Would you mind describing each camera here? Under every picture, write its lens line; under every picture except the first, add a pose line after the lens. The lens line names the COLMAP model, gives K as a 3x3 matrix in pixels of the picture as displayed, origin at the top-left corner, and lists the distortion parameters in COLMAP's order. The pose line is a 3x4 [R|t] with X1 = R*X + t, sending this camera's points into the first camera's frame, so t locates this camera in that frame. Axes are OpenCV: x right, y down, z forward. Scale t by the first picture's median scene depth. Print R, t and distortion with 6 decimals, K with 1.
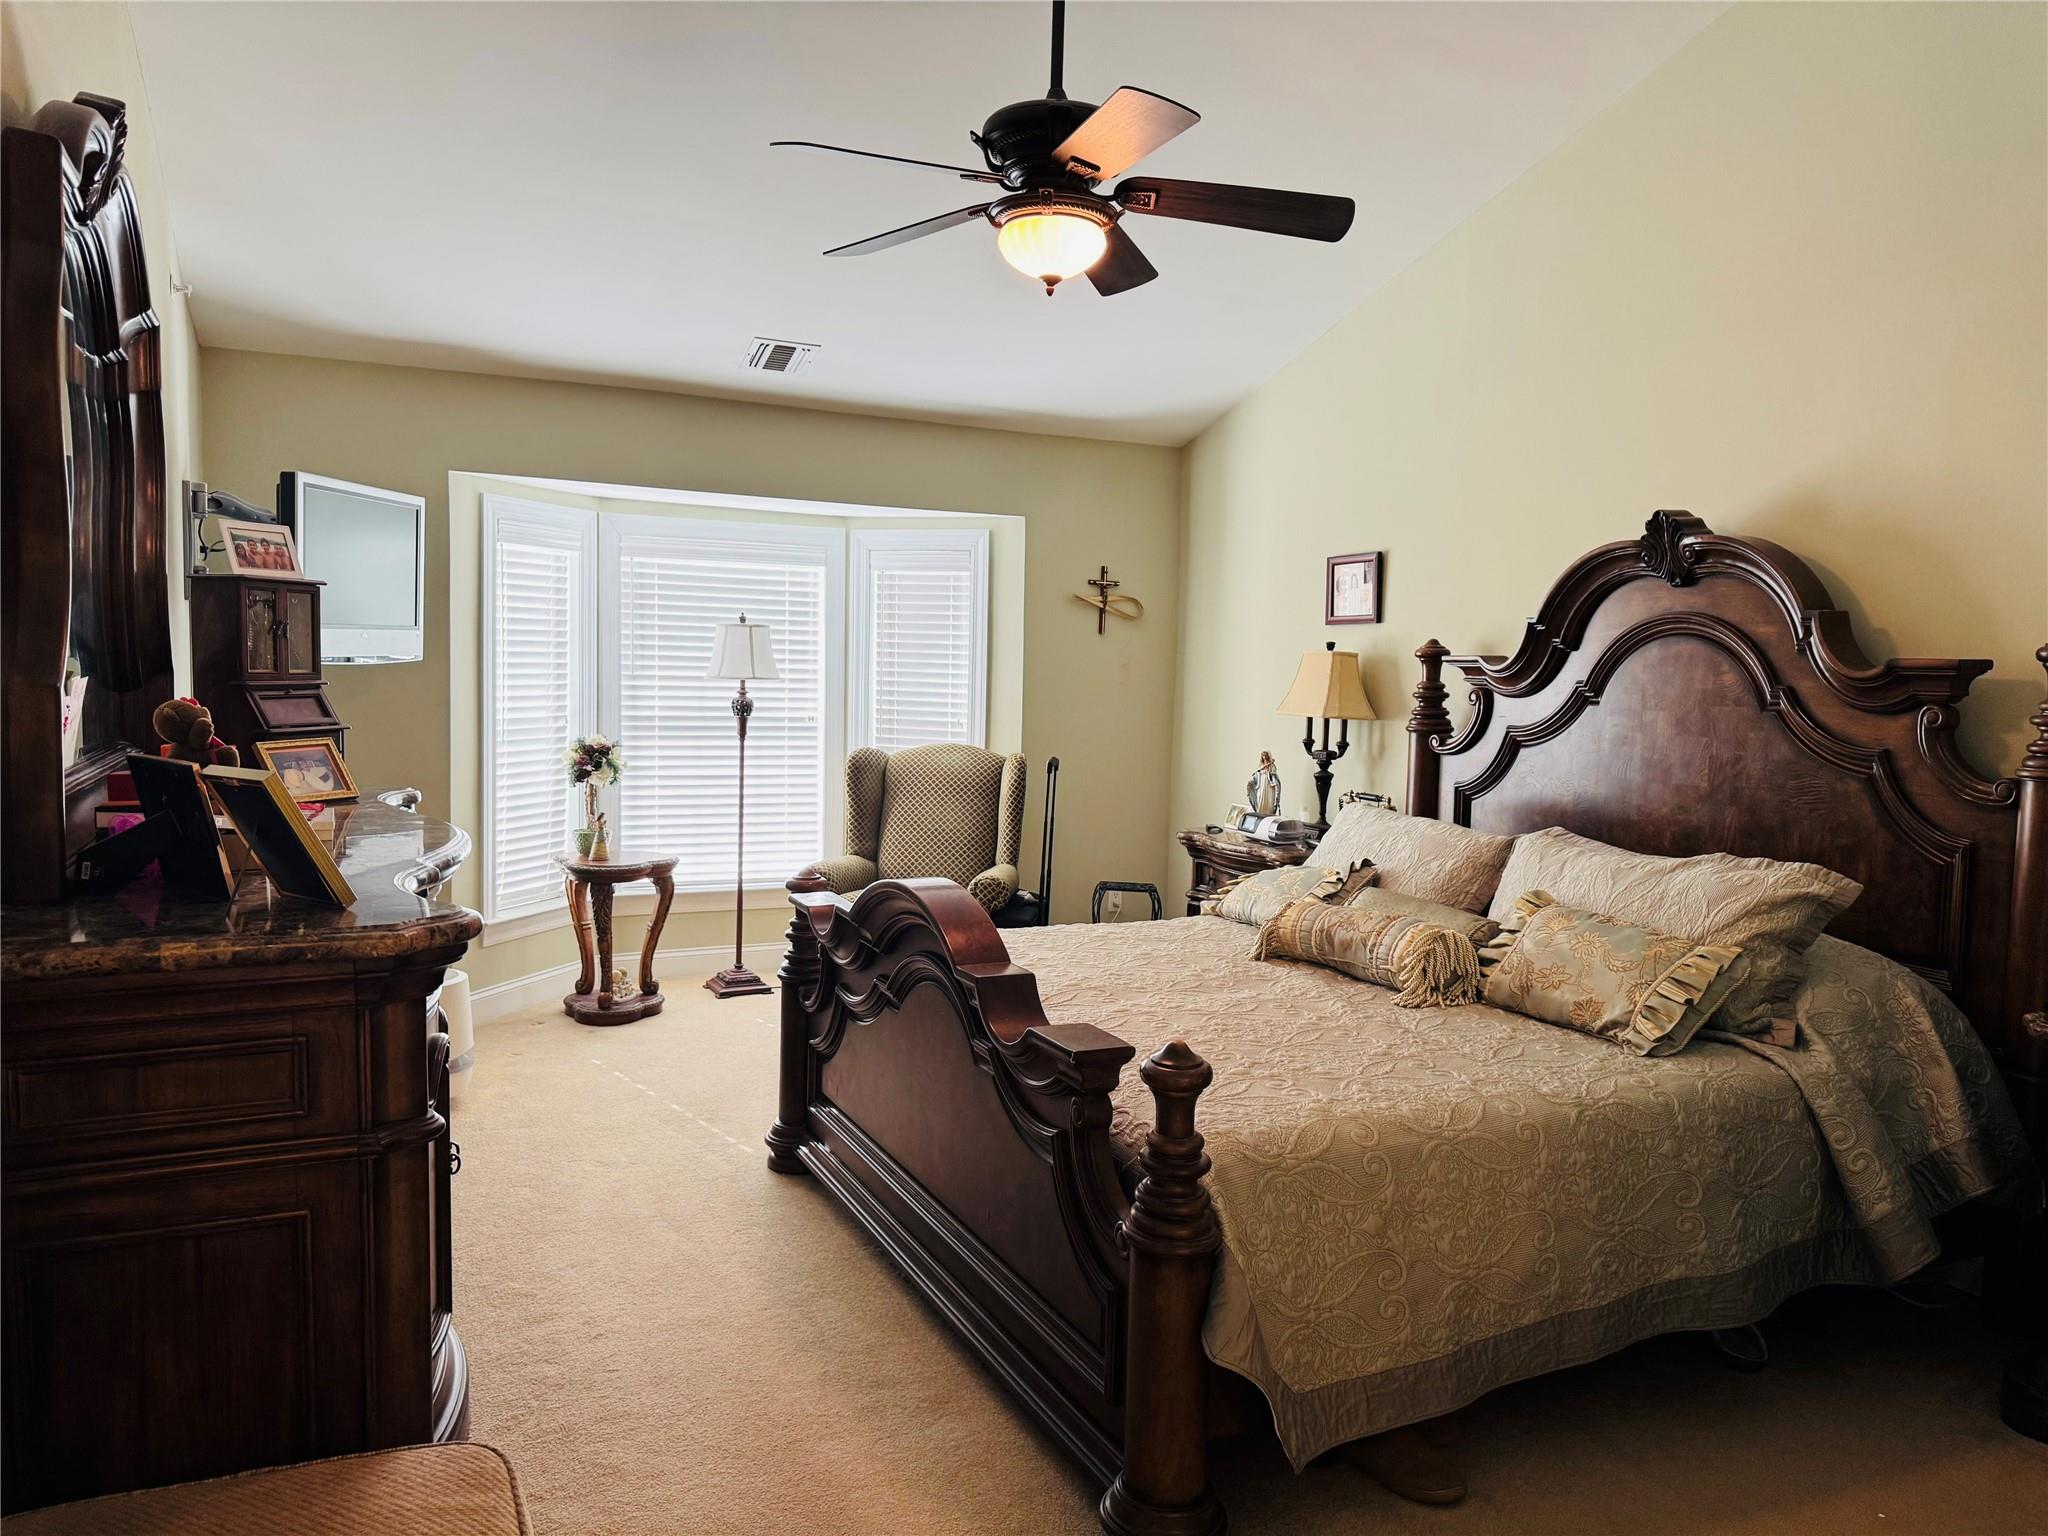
lens RADIAL K [[1451.2, 0, 1023.0], [0, 1451.2, 769.3], [0, 0, 1]] dist [0.055319, -0.063804]
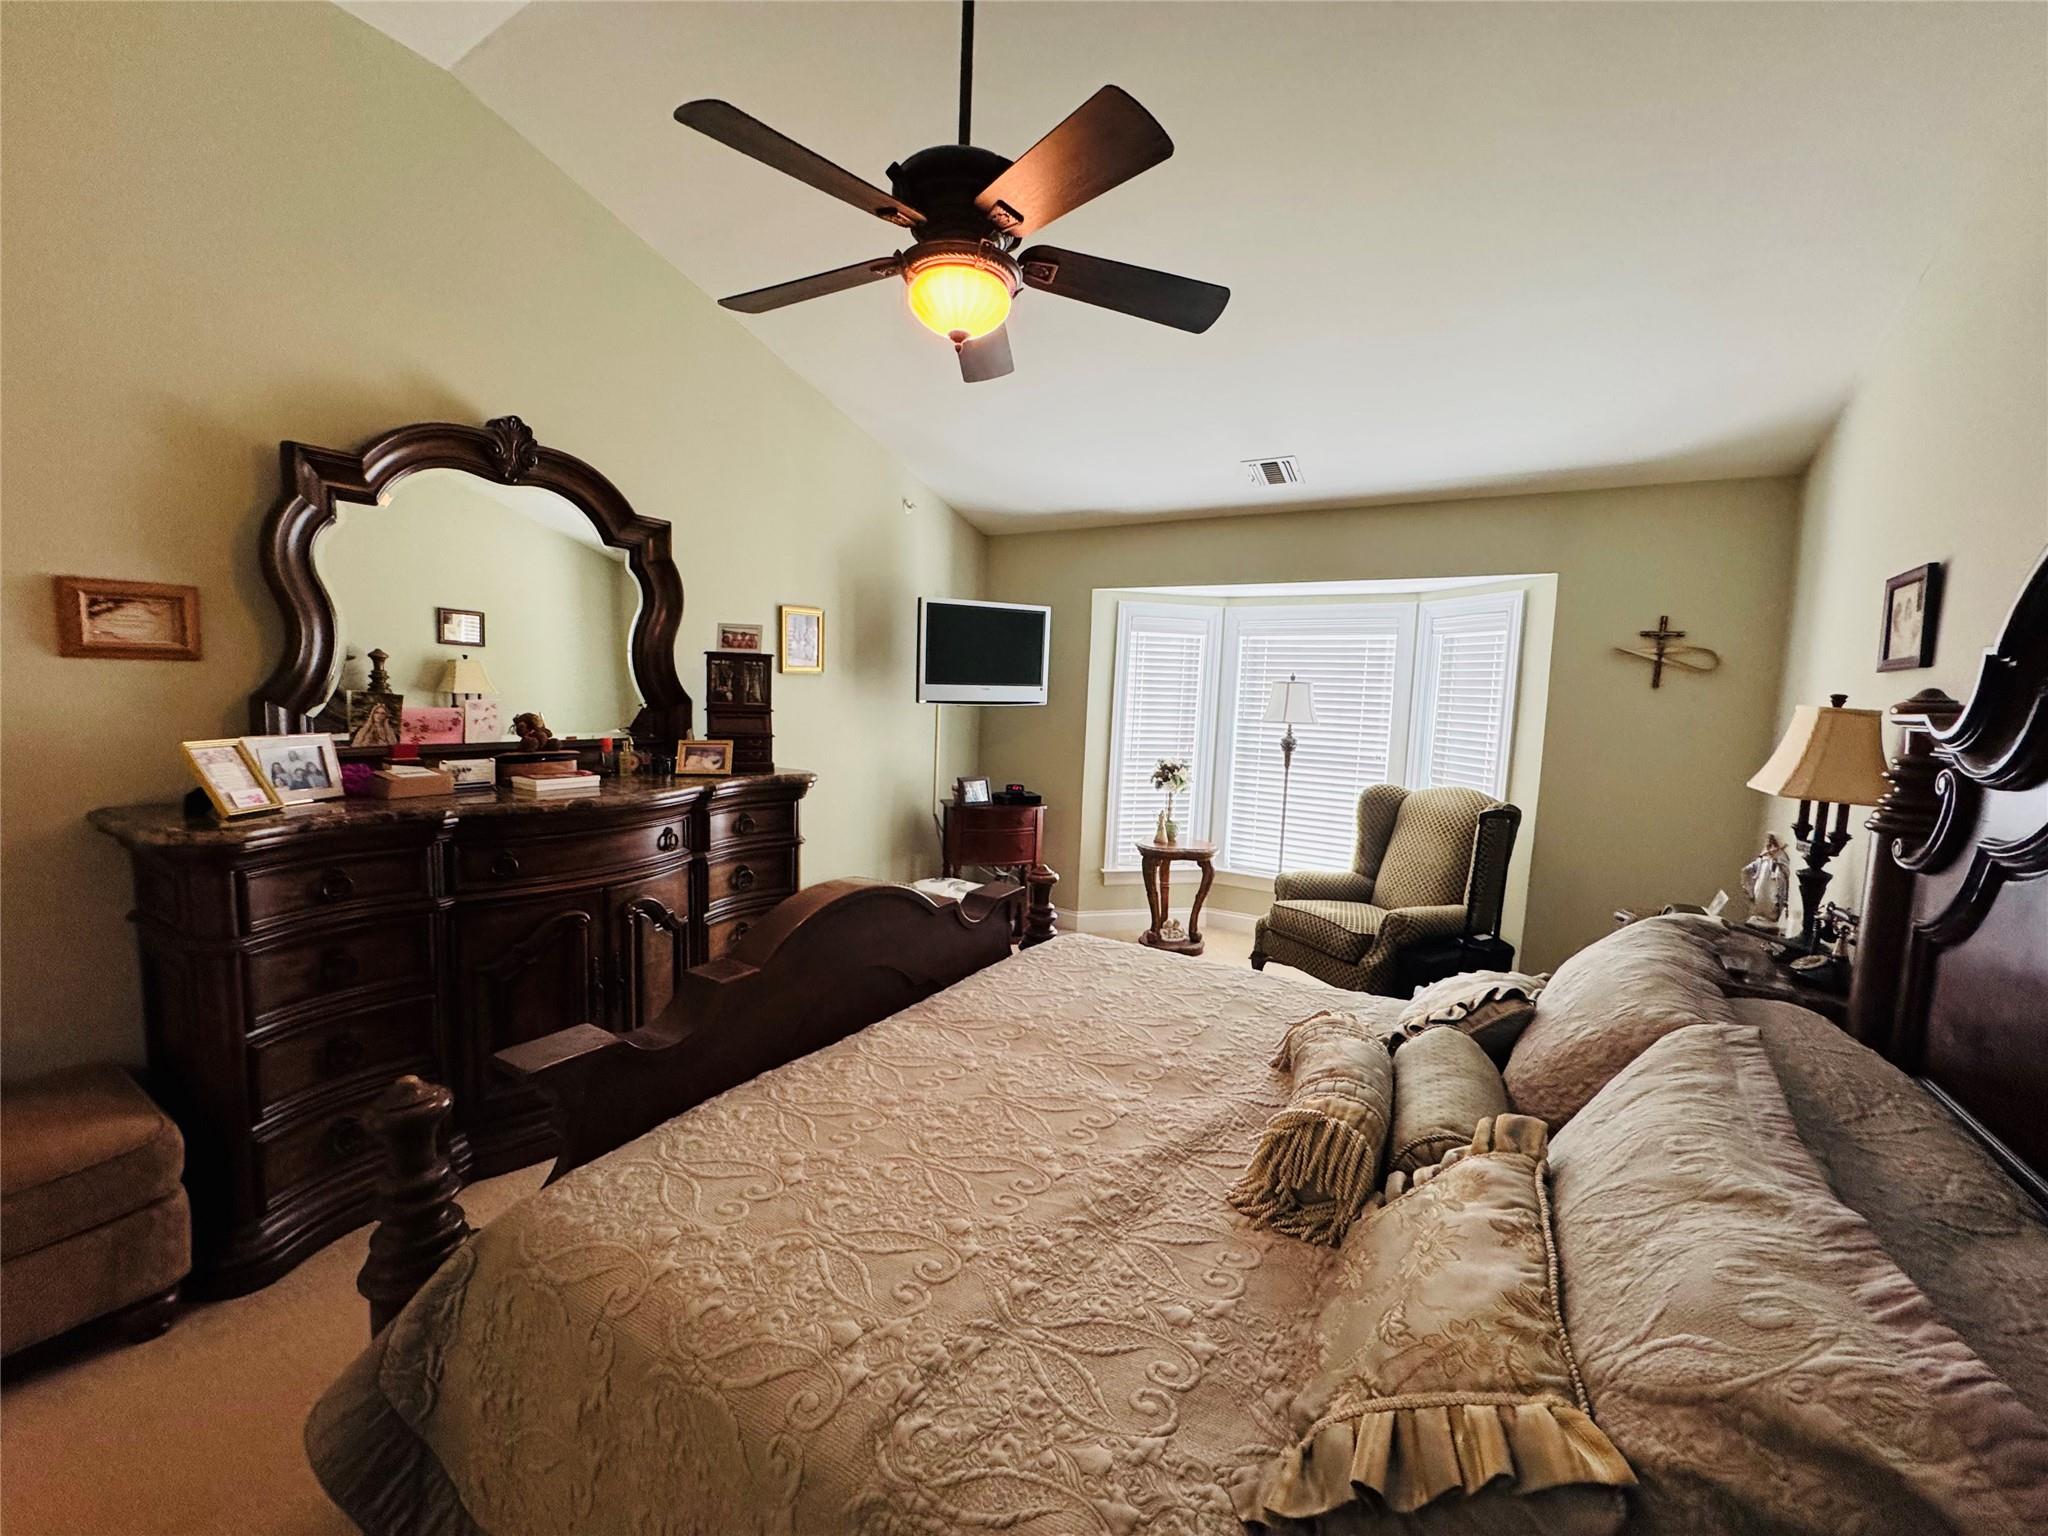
lens RADIAL K [[821.7, 0, 1015.5], [0, 821.7, 768.1], [0, 0, 1]] dist [-0.004734, 0.000919]
pose [[0.548281, 0.075340, -0.832894, 0.307263], [-0.080071, 0.996088, 0.037392, -0.030995], [0.832452, 0.046189, 0.552168, 0.402282]]
